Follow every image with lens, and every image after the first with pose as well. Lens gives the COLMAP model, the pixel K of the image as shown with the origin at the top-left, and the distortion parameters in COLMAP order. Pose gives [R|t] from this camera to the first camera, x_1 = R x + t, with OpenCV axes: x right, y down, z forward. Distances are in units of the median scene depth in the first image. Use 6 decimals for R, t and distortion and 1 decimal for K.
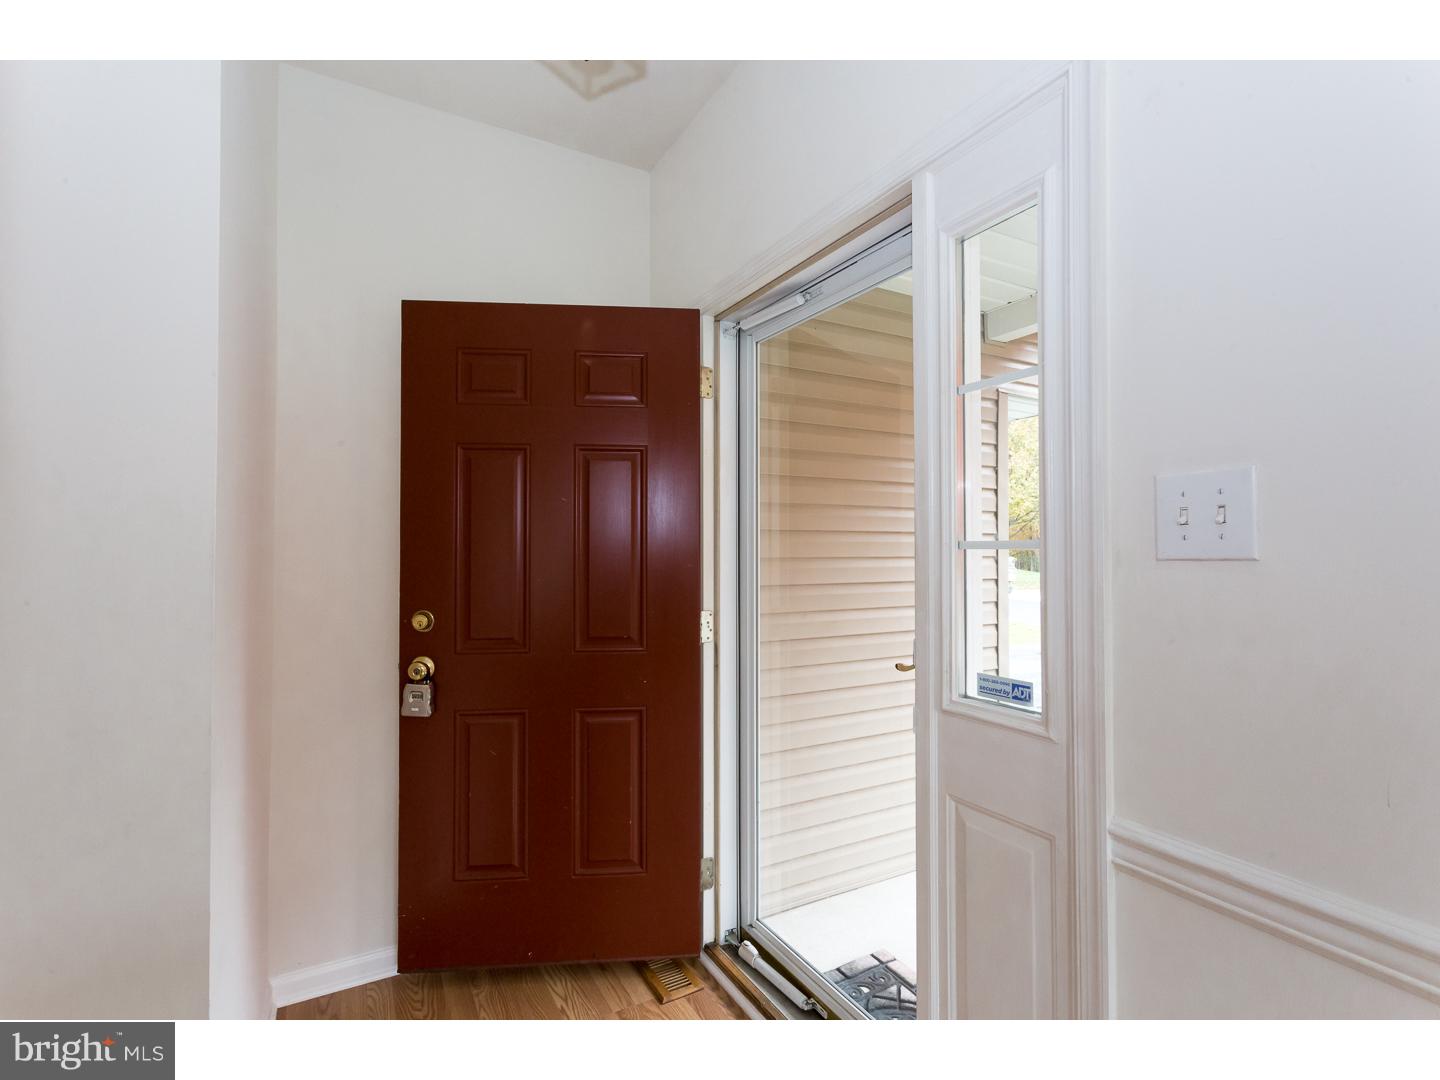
lens RADIAL K [[679.9, 0, 718.4], [0, 679.9, 541.0], [0, 0, 1]] dist [0.000706, 0.000472]
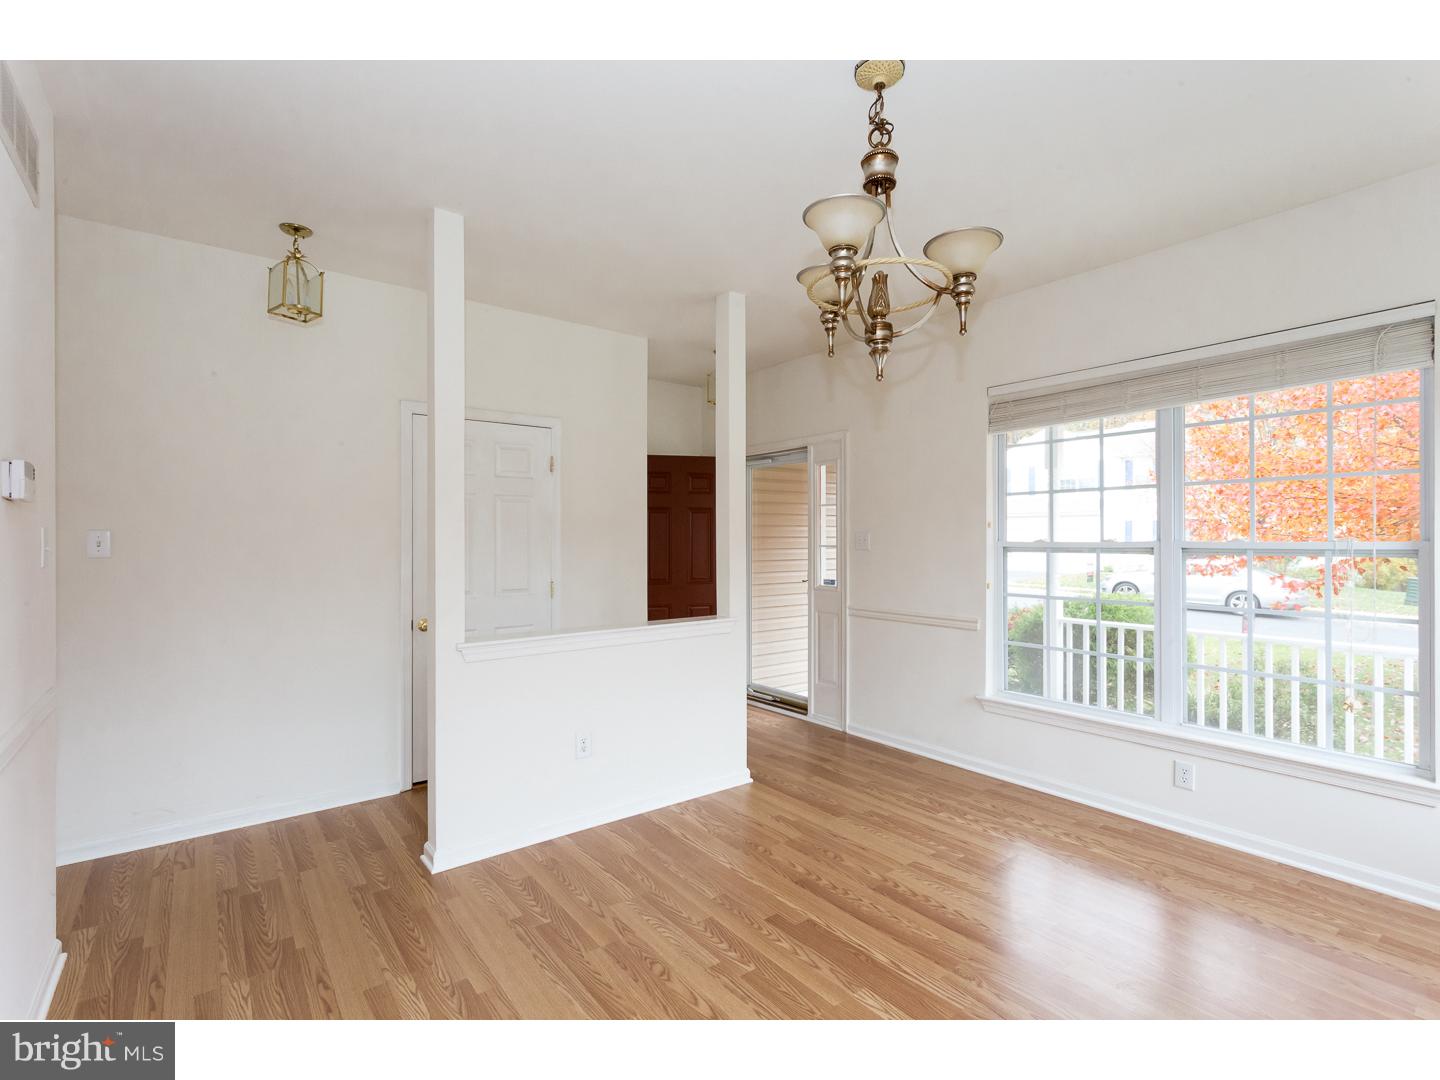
lens RADIAL K [[679.9, 0, 719.9], [0, 679.9, 541.7], [0, 0, 1]] dist [0.000706, 0.000472]
pose [[0.988877, 0.000157, 0.148735, -0.677498], [-0.000944, 0.999986, 0.005221, -0.030100], [-0.148732, -0.005304, 0.988863, -2.390360]]
